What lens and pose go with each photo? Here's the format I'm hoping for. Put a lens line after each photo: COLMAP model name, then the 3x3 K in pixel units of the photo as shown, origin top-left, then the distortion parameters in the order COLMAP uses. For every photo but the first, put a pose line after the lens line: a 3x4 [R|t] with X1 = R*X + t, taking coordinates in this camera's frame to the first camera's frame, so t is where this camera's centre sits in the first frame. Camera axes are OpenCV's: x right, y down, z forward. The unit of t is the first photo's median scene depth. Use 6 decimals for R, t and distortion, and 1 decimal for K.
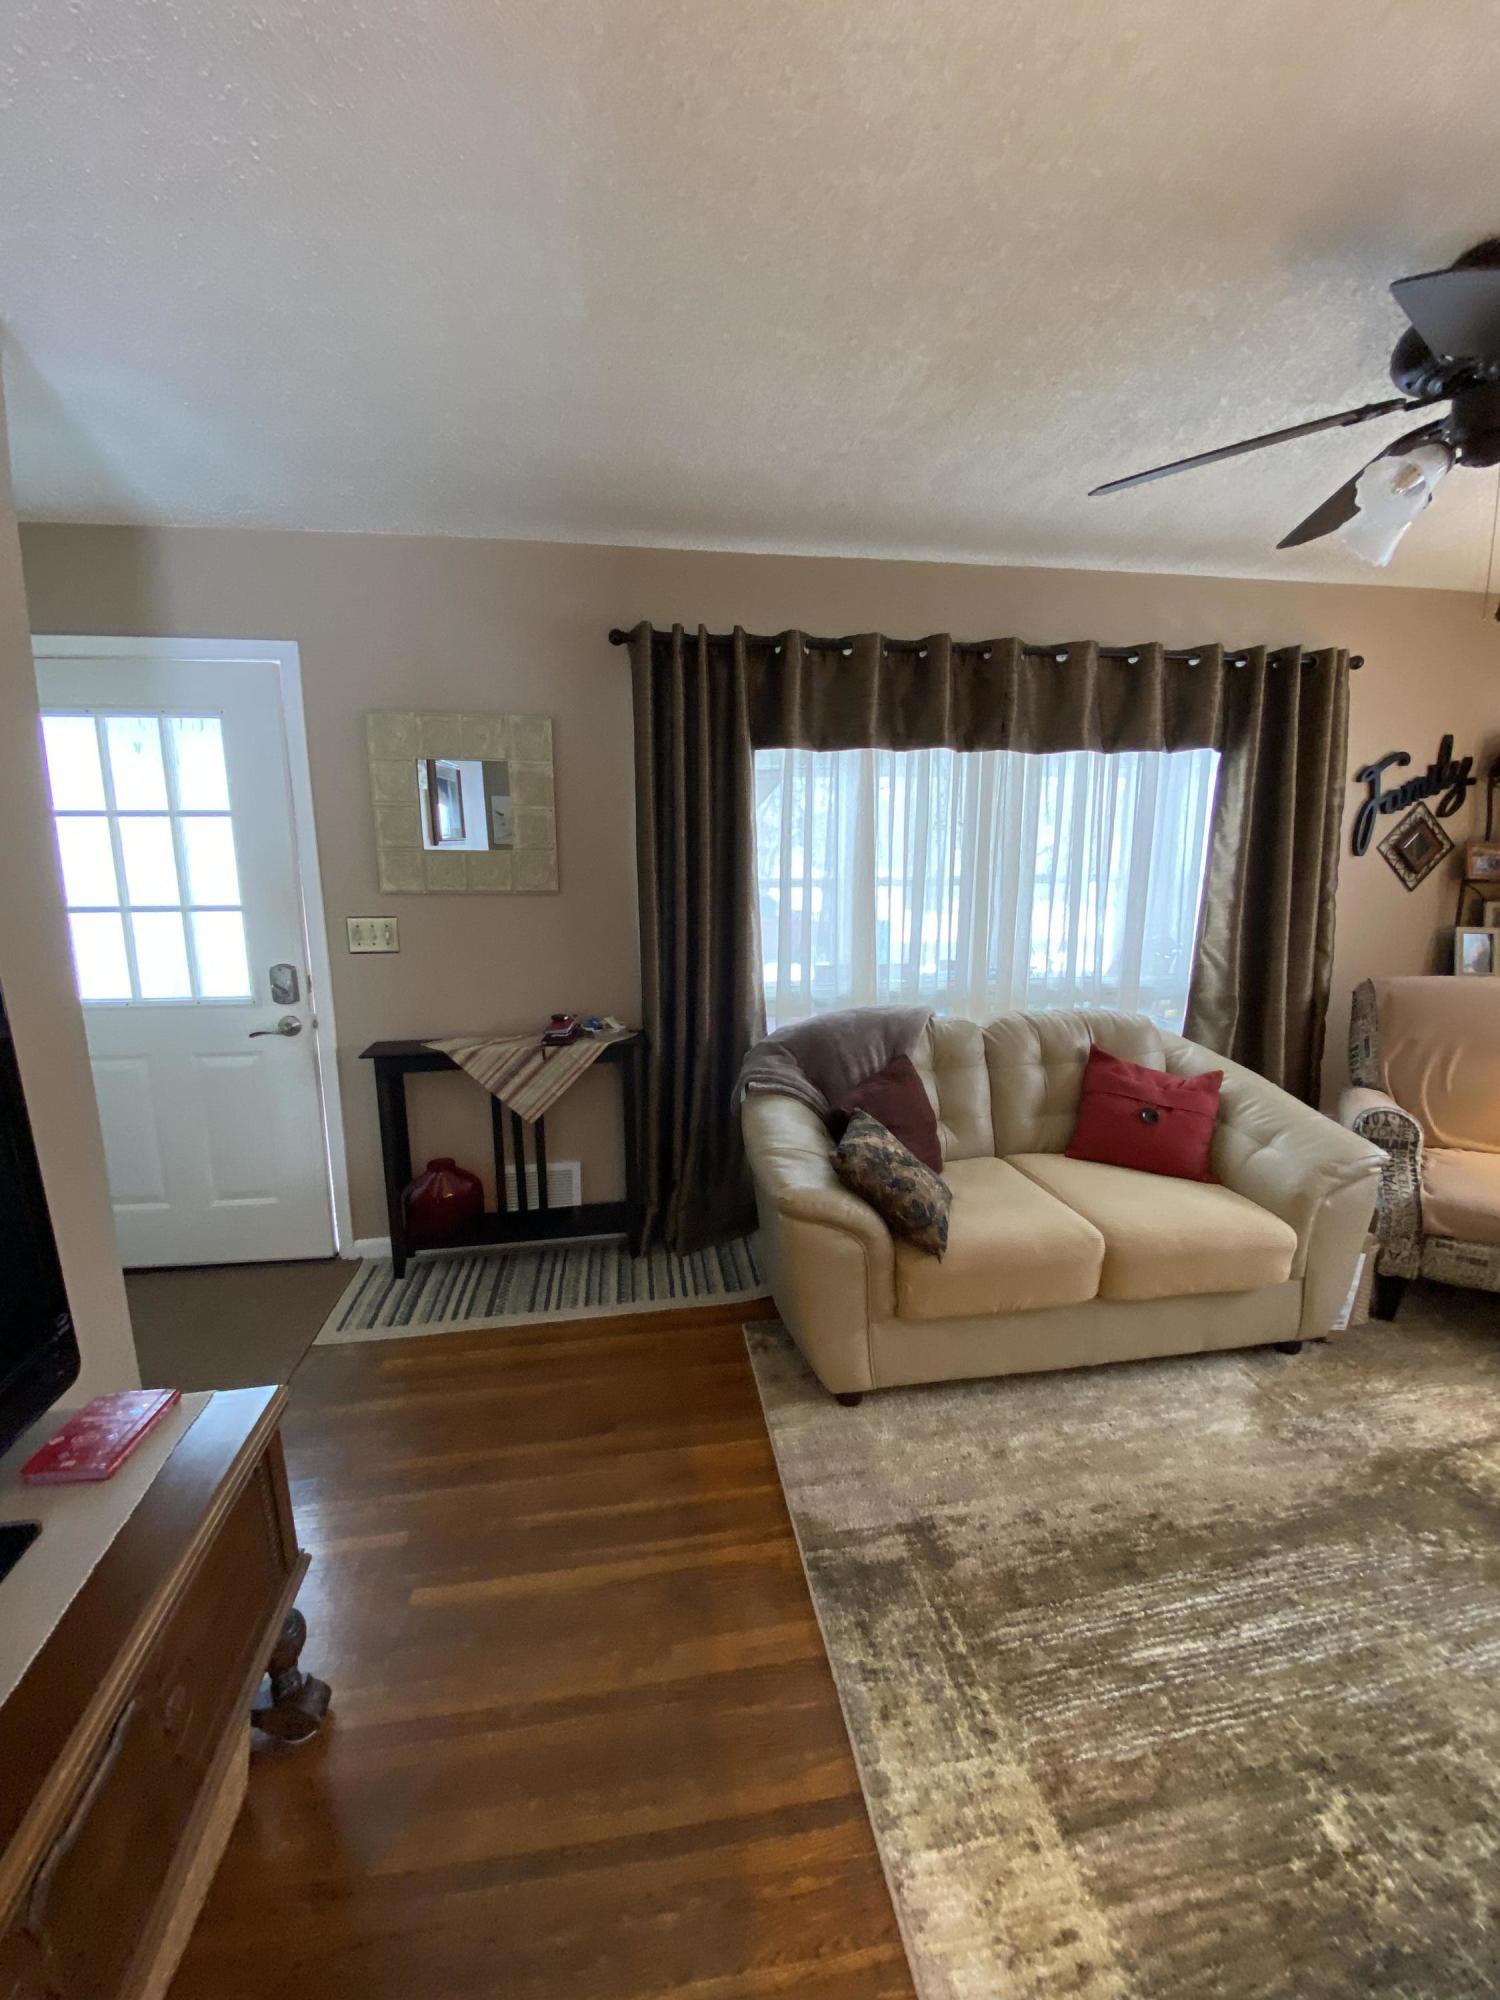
lens RADIAL K [[821.2, 0, 748.6], [0, 821.2, 997.5], [0, 0, 1]] dist [0.035191, -0.025138]
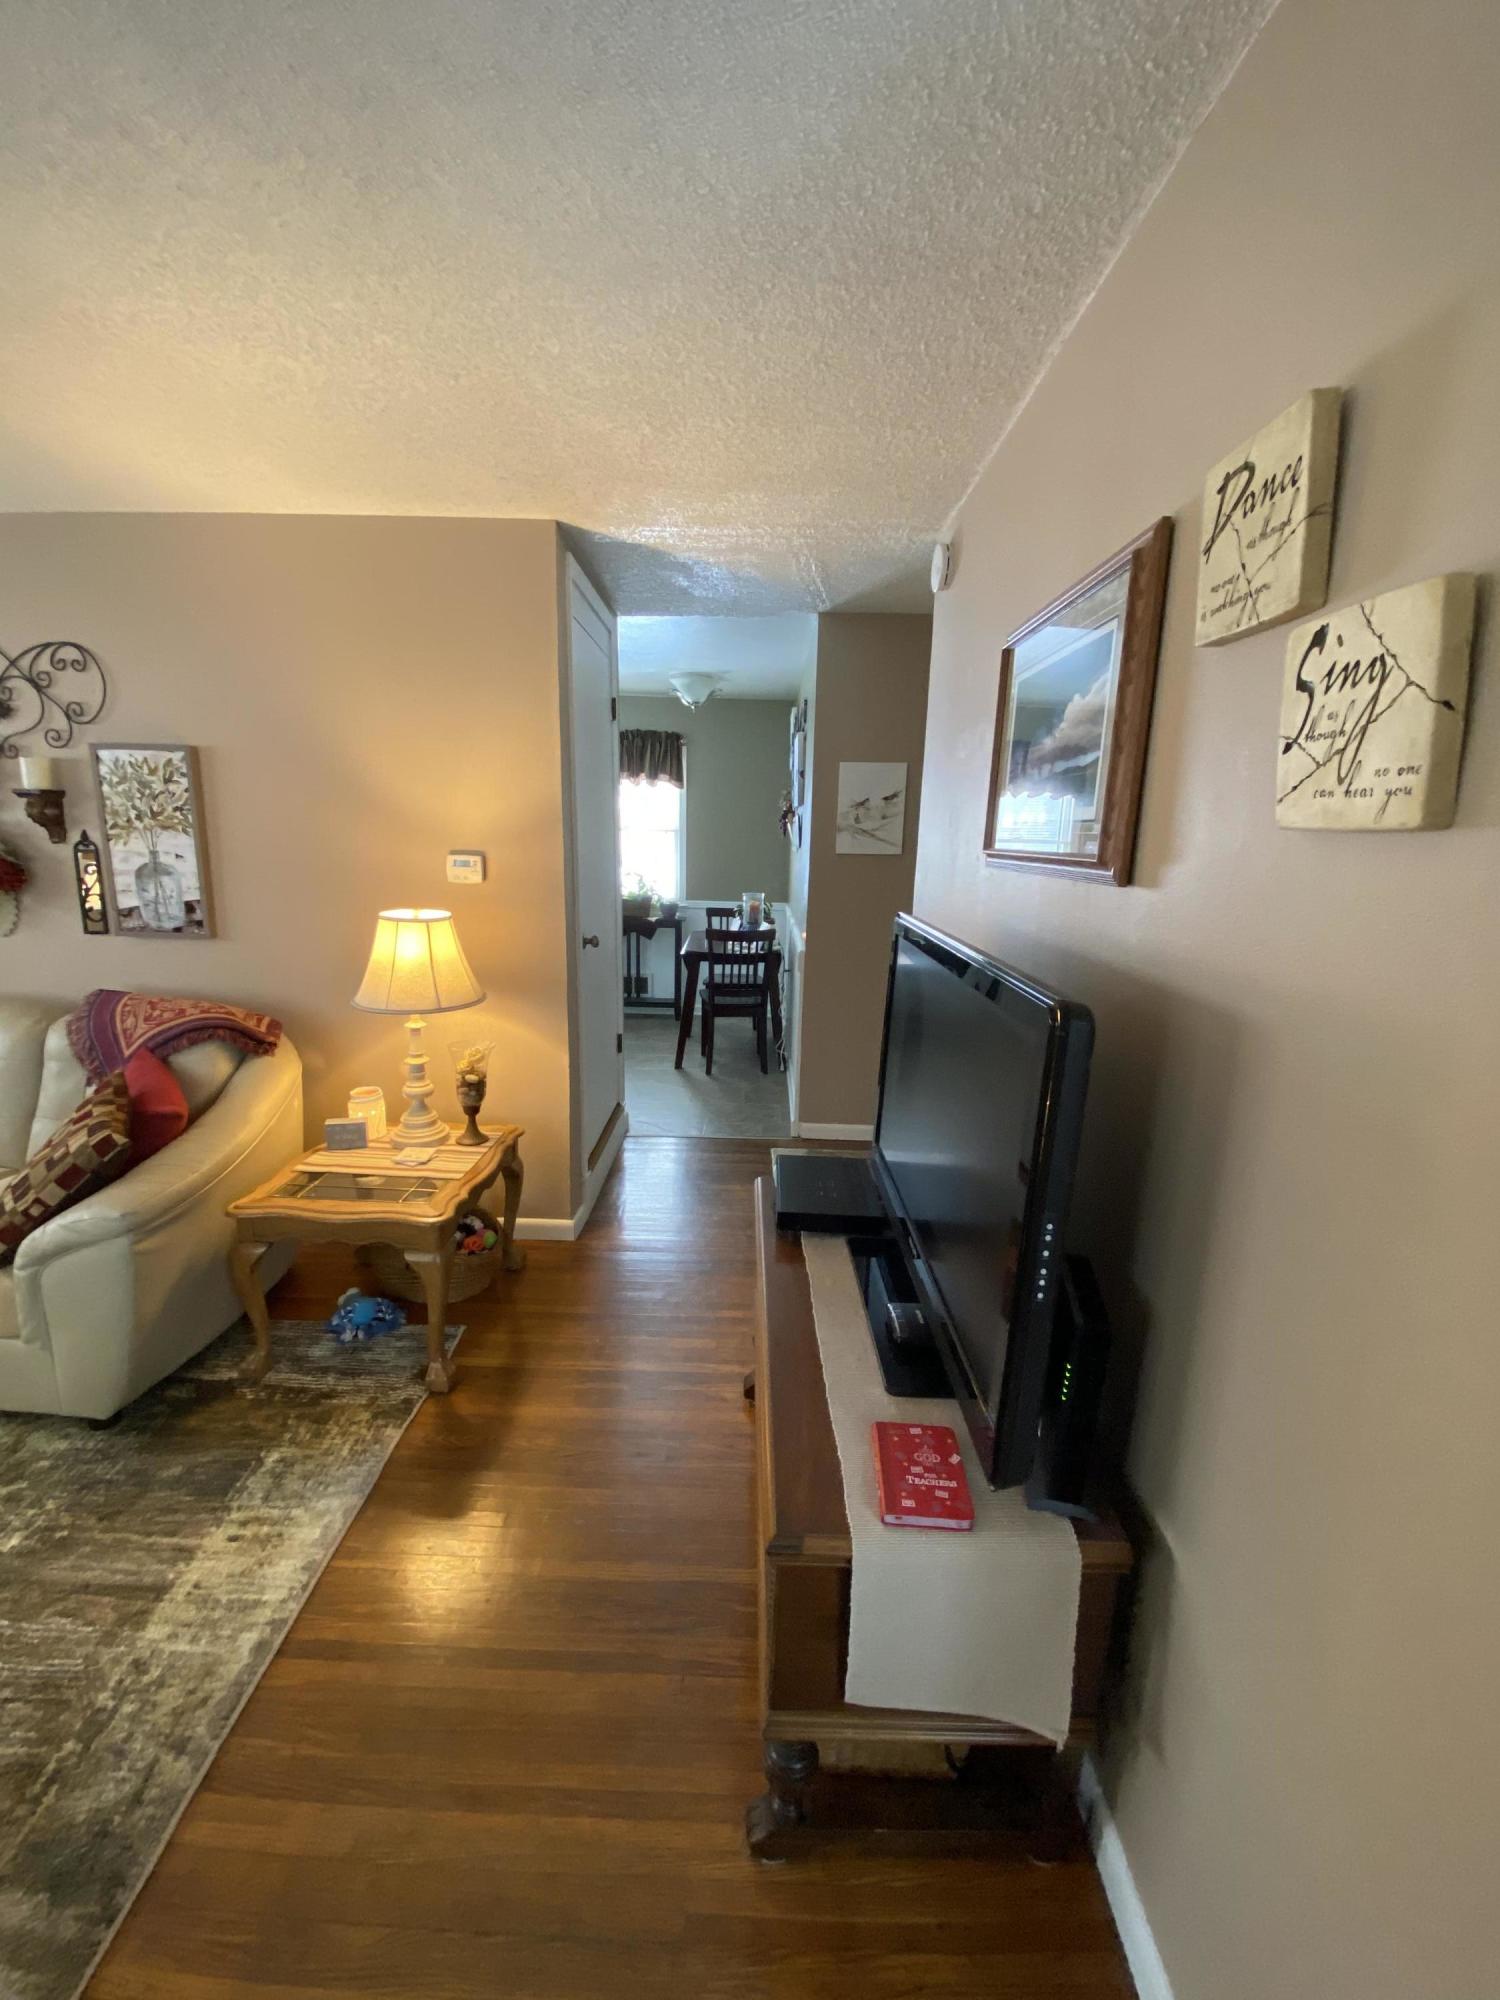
lens RADIAL K [[821.2, 0, 748.6], [0, 821.2, 997.5], [0, 0, 1]] dist [0.035191, -0.025138]
pose [[-0.985075, -0.051797, 0.164147, -0.373401], [0.014123, 0.926110, 0.376988, -0.189637], [-0.171545, 0.373680, -0.911557, 0.897728]]
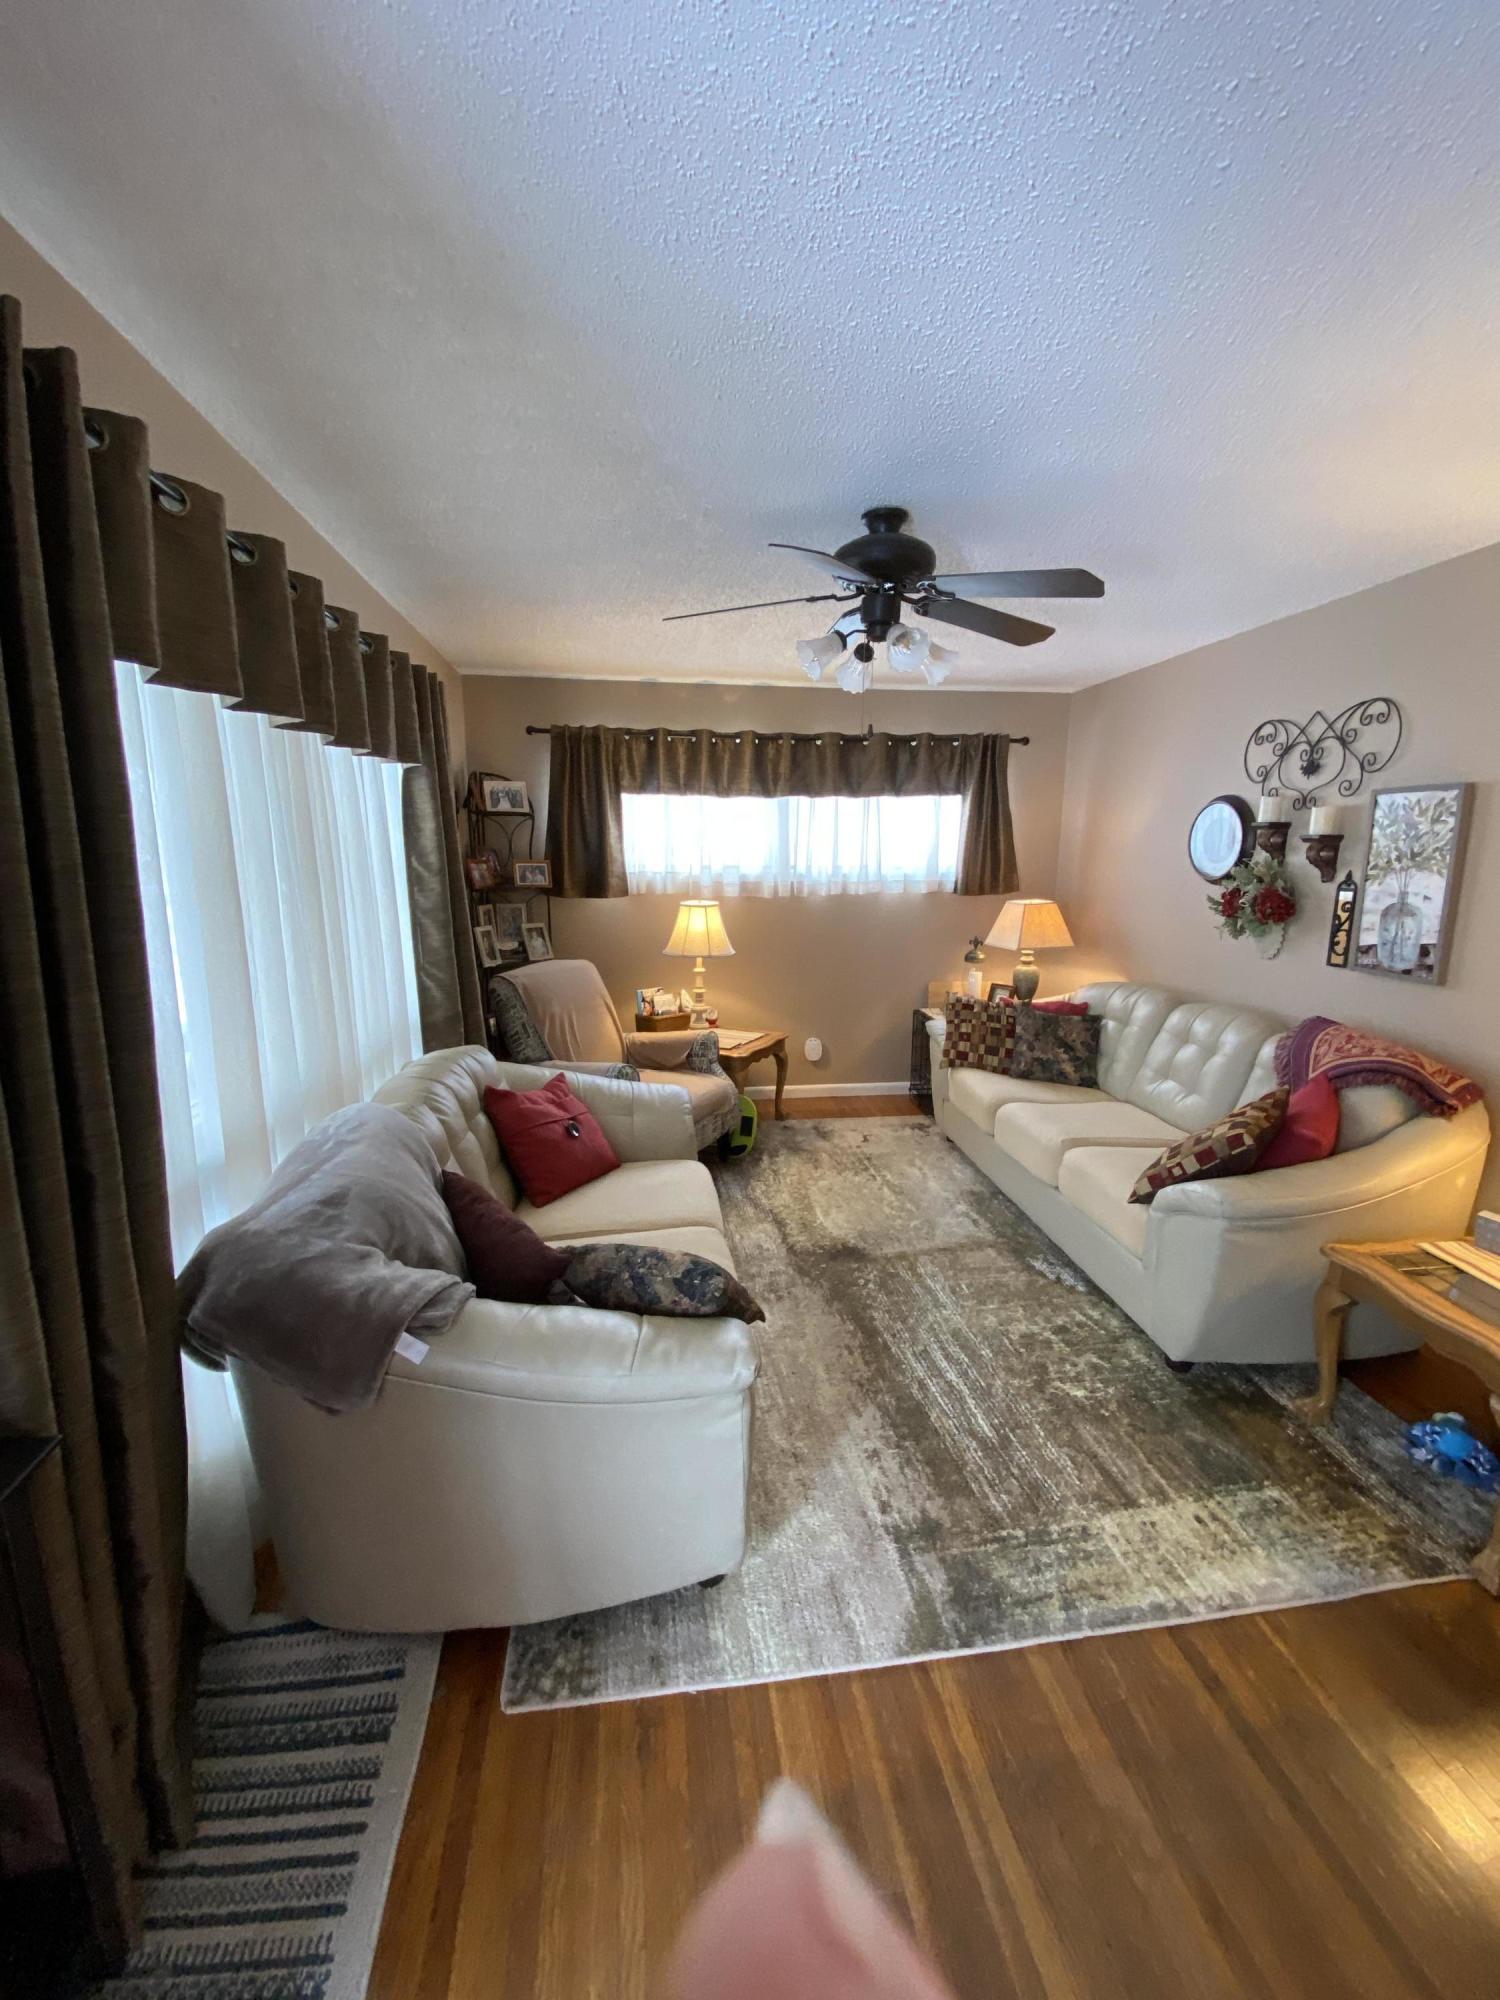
lens RADIAL K [[821.2, 0, 748.6], [0, 821.2, 997.5], [0, 0, 1]] dist [0.035191, -0.025138]
pose [[0.010711, -0.173396, 0.984794, -0.531076], [0.175244, 0.969934, 0.168873, -0.167018], [-0.984467, 0.170771, 0.040775, 0.787237]]
